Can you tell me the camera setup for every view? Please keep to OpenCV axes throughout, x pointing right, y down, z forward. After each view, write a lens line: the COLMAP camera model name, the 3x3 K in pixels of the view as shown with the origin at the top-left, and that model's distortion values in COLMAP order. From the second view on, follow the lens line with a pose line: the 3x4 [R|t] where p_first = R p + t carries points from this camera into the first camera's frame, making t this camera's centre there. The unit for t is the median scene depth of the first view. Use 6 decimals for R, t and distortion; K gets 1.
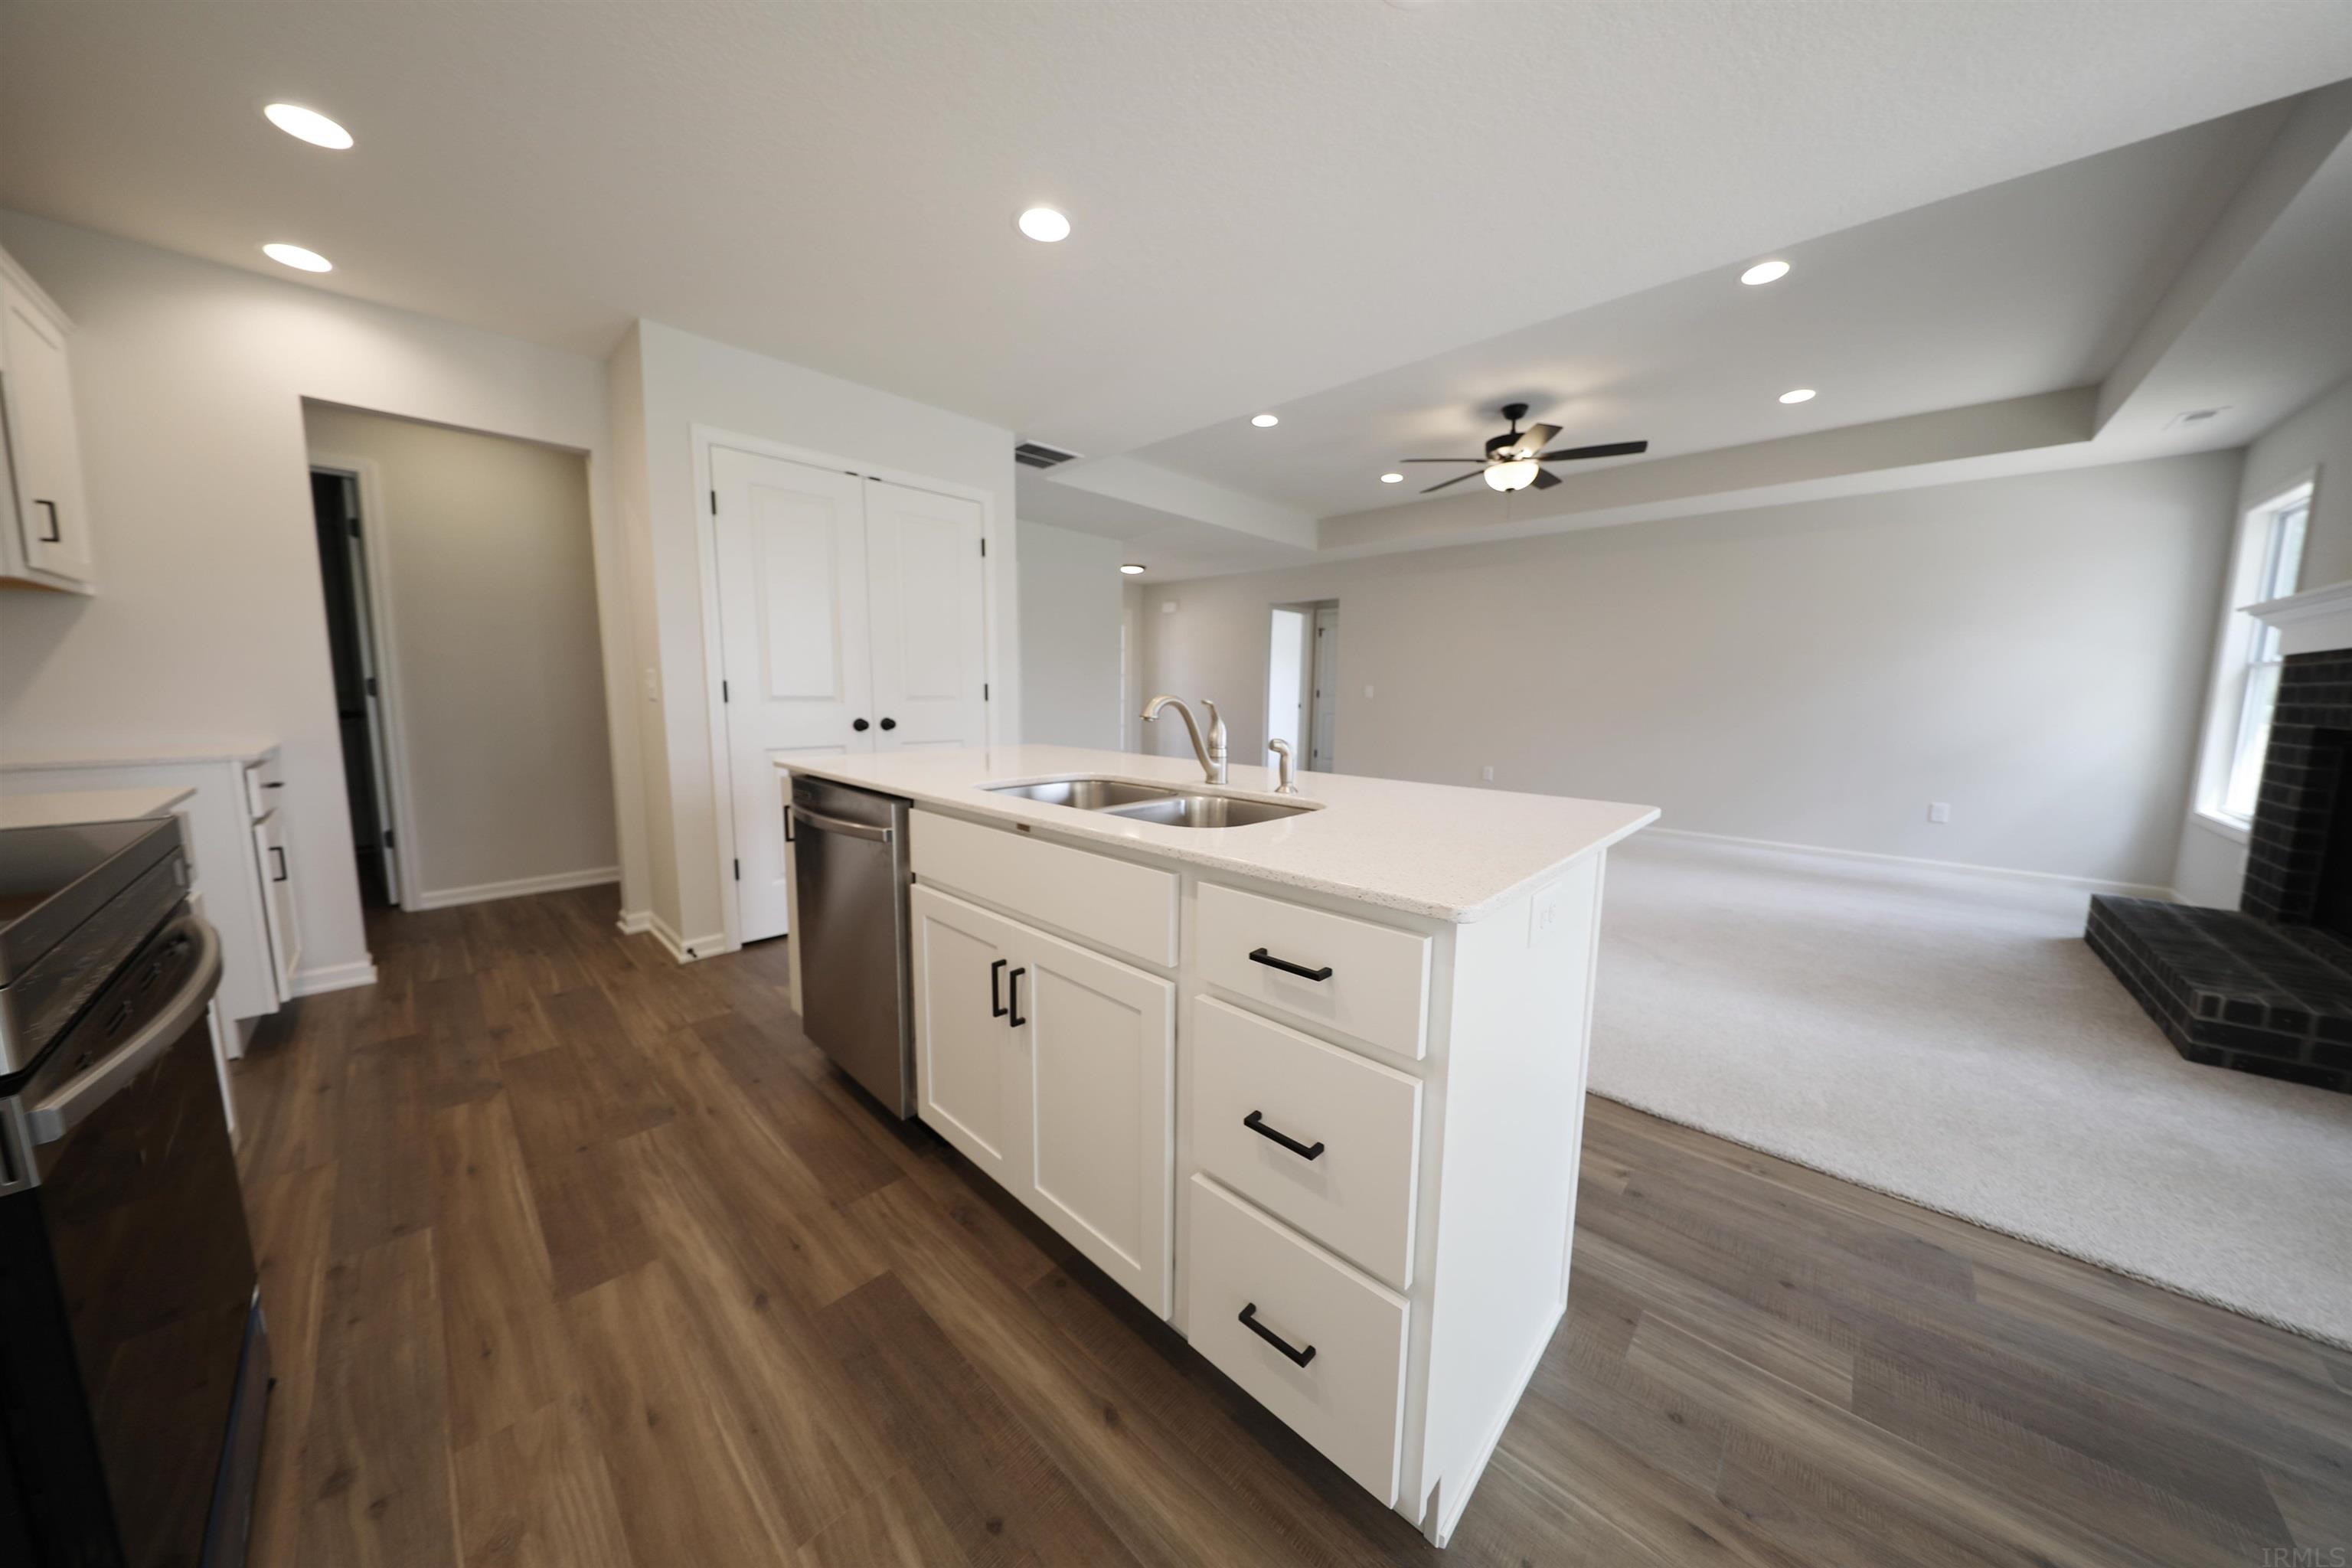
lens RADIAL K [[741.9, 0, 1177.9], [0, 741.9, 779.2], [0, 0, 1]] dist [-0.002469, -0.000246]
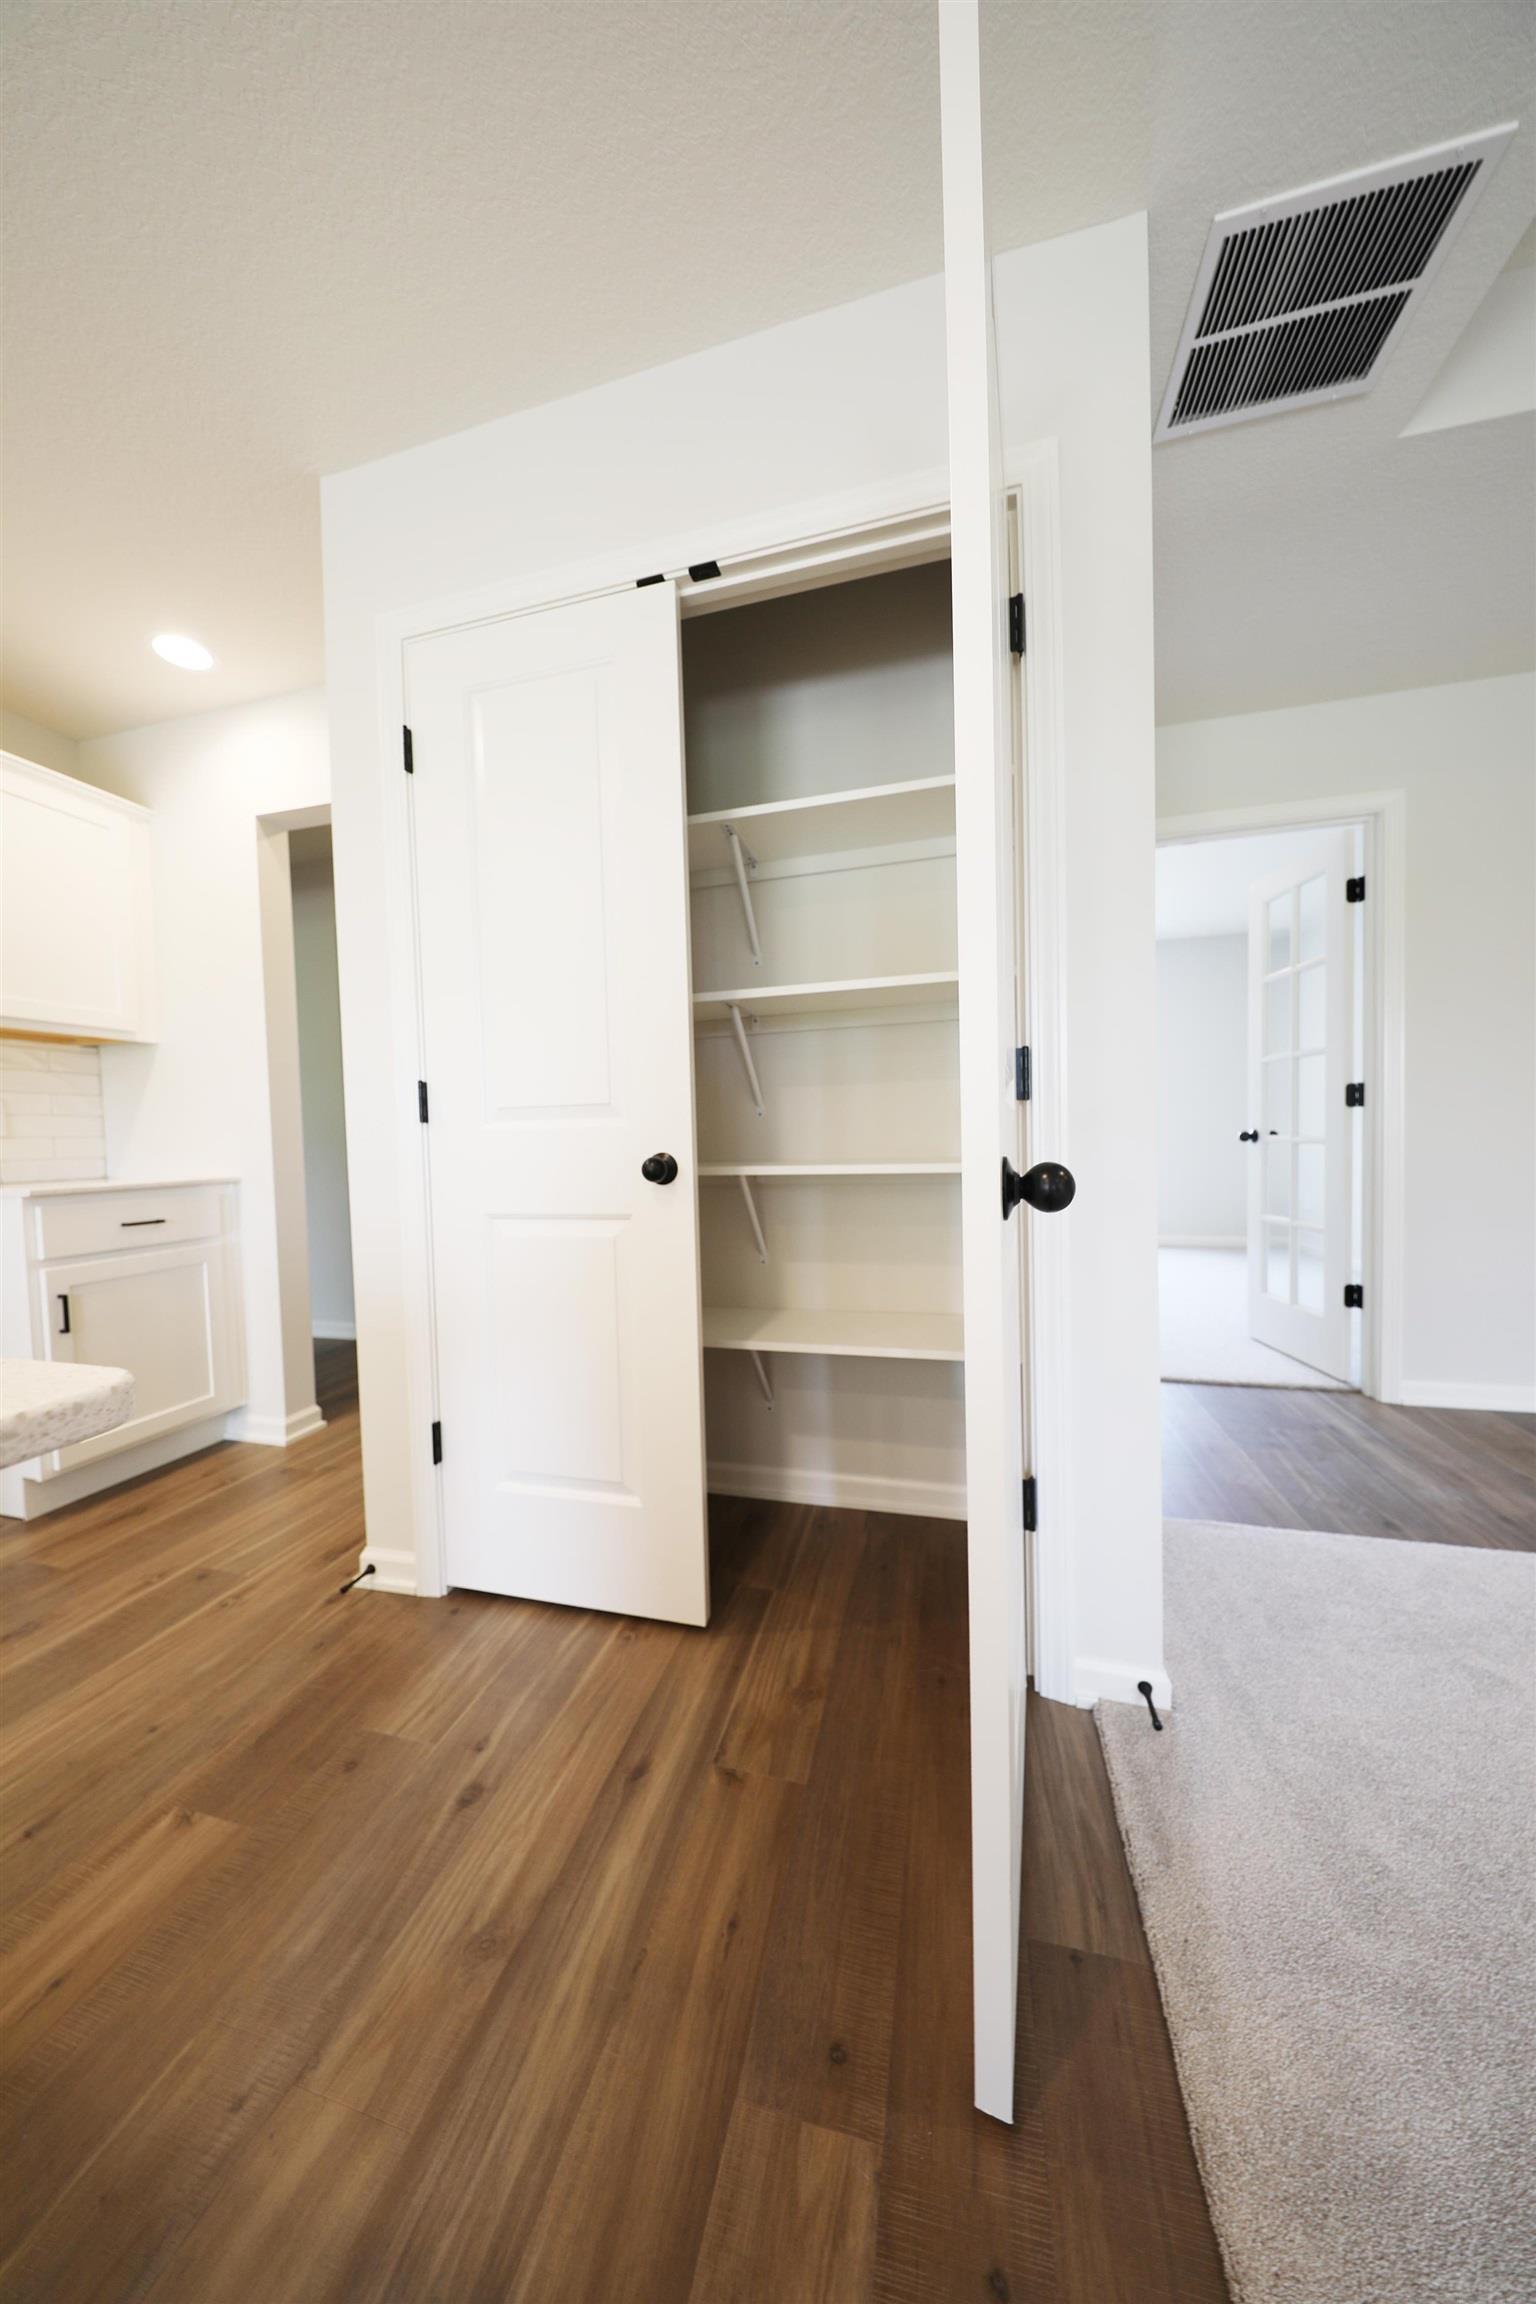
lens RADIAL K [[726.8, 0, 765.6], [0, 726.8, 1151.1], [0, 0, 1]] dist [-0.002469, -0.000246]
pose [[0.474145, 0.006225, -0.880425, -0.014885], [-0.078968, 0.996245, -0.035483, -0.028923], [0.876898, 0.086349, 0.472856, 0.335965]]
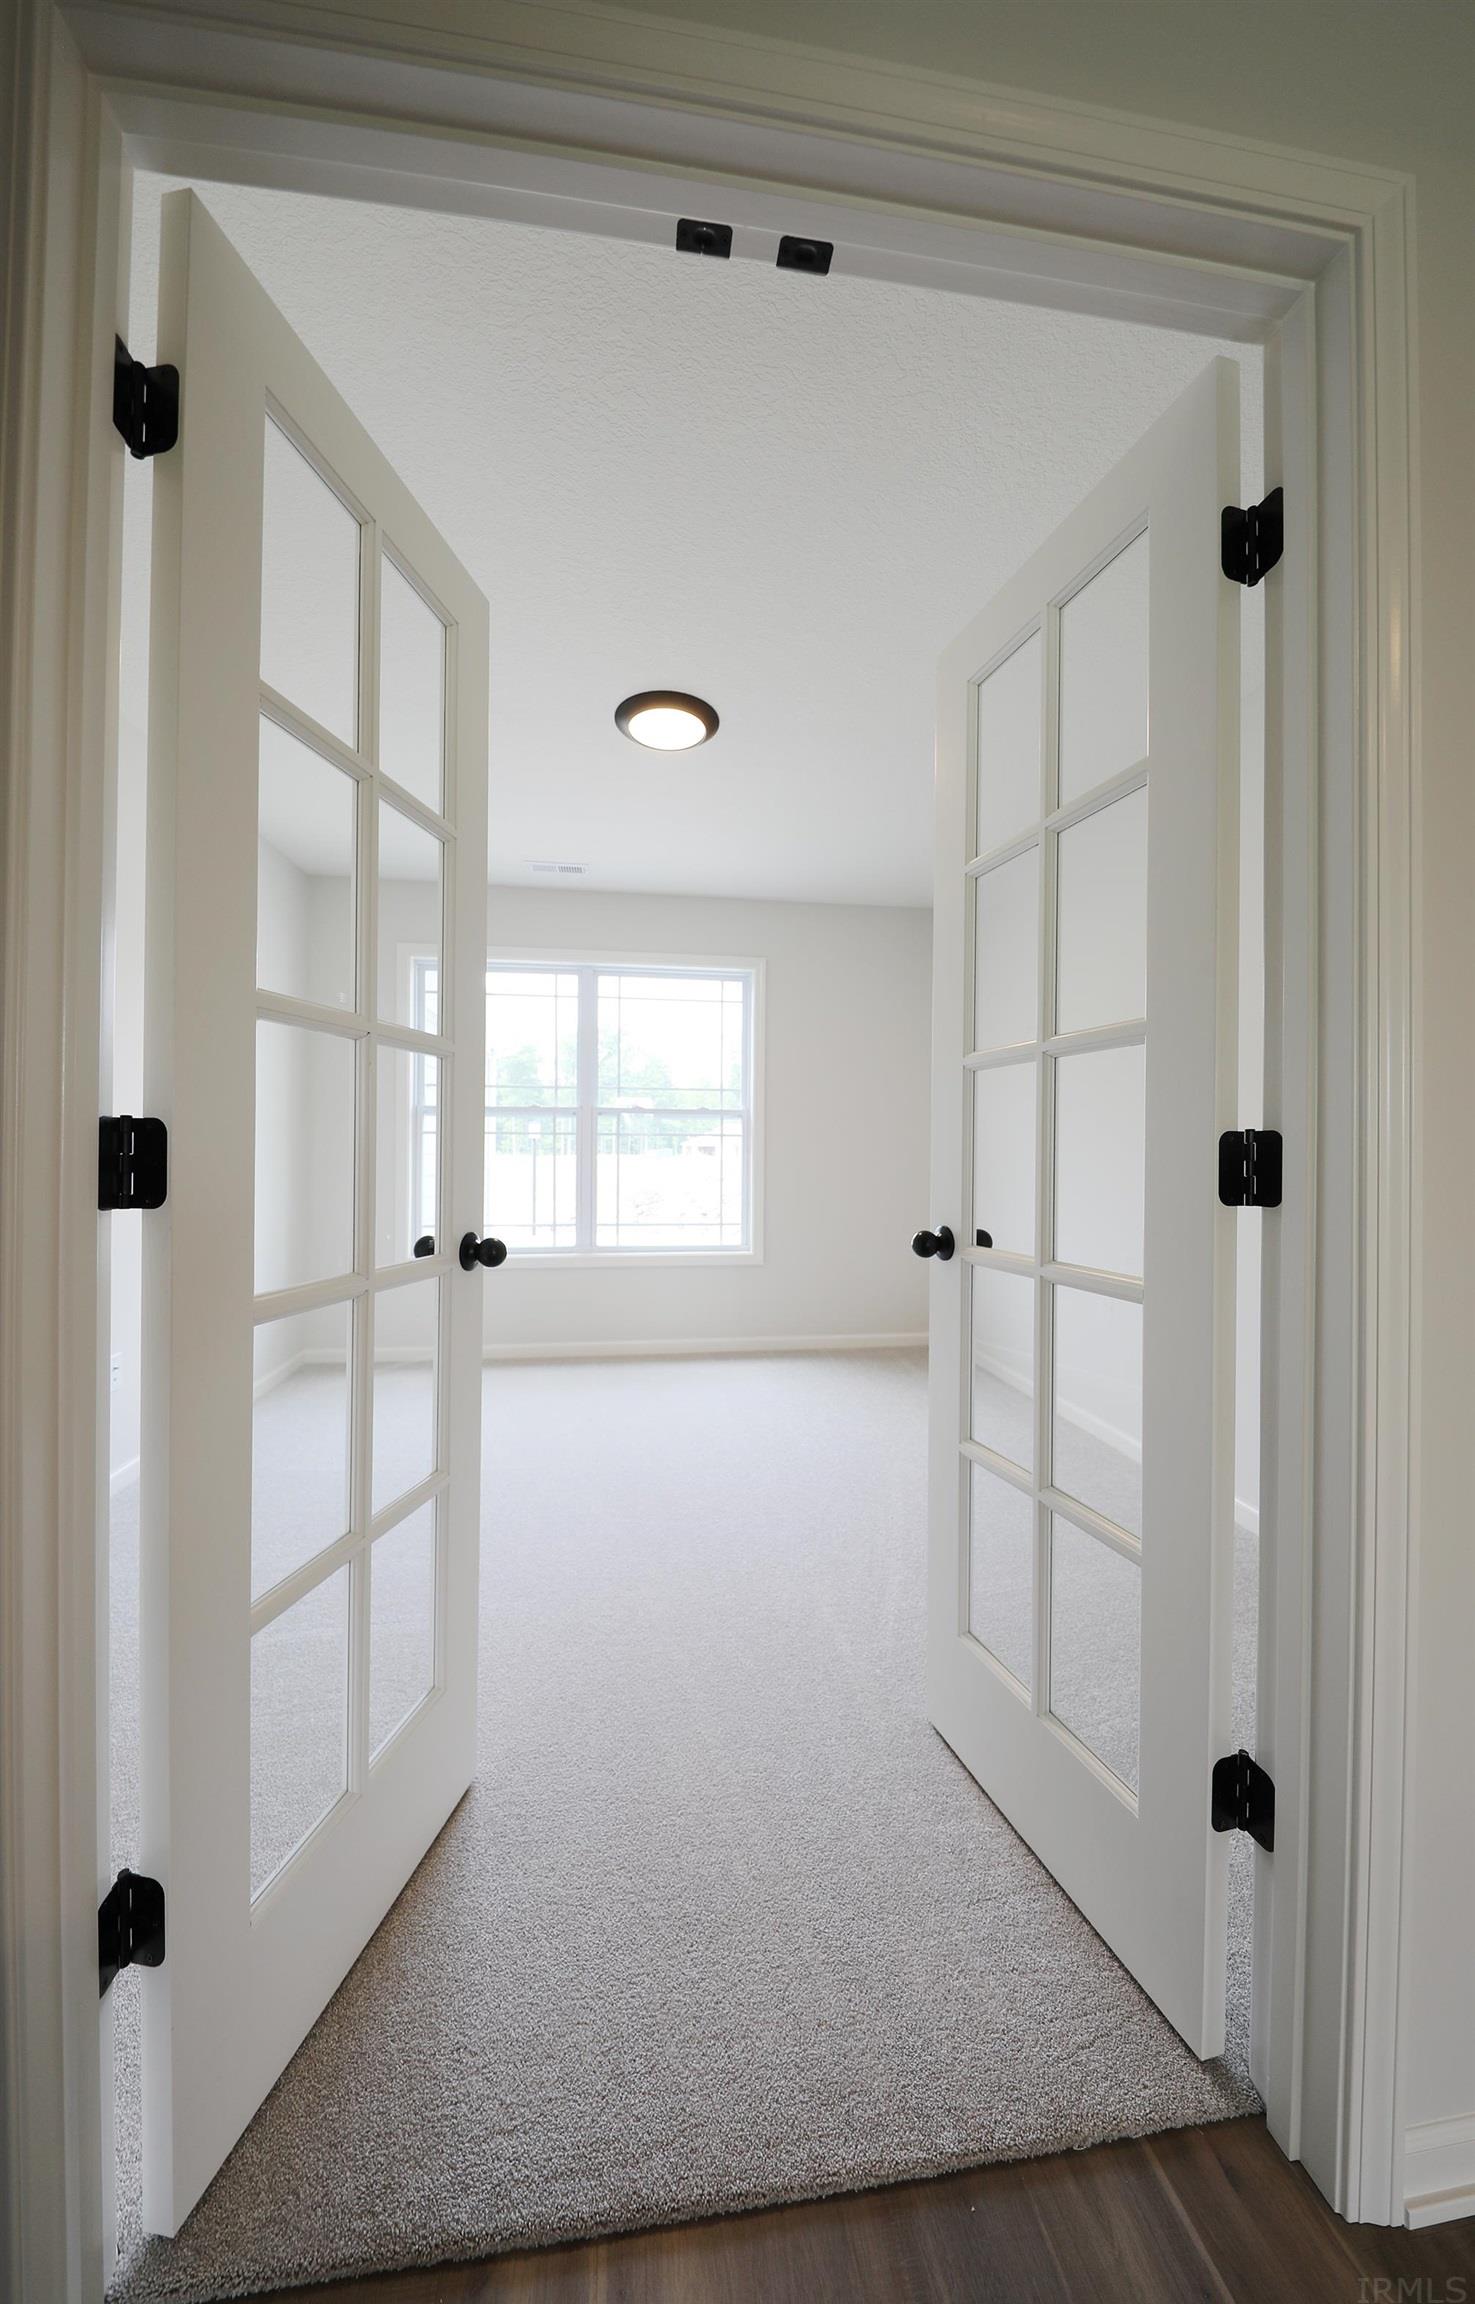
lens RADIAL K [[800.4, 0, 733.5], [0, 800.4, 1142.7], [0, 0, 1]] dist [-0.001970, -0.000320]
pose [[0.779034, -0.007568, -0.626936, -0.163407], [-0.076006, 0.991413, -0.106413, -0.072770], [0.622358, 0.130550, 0.771769, 0.588398]]
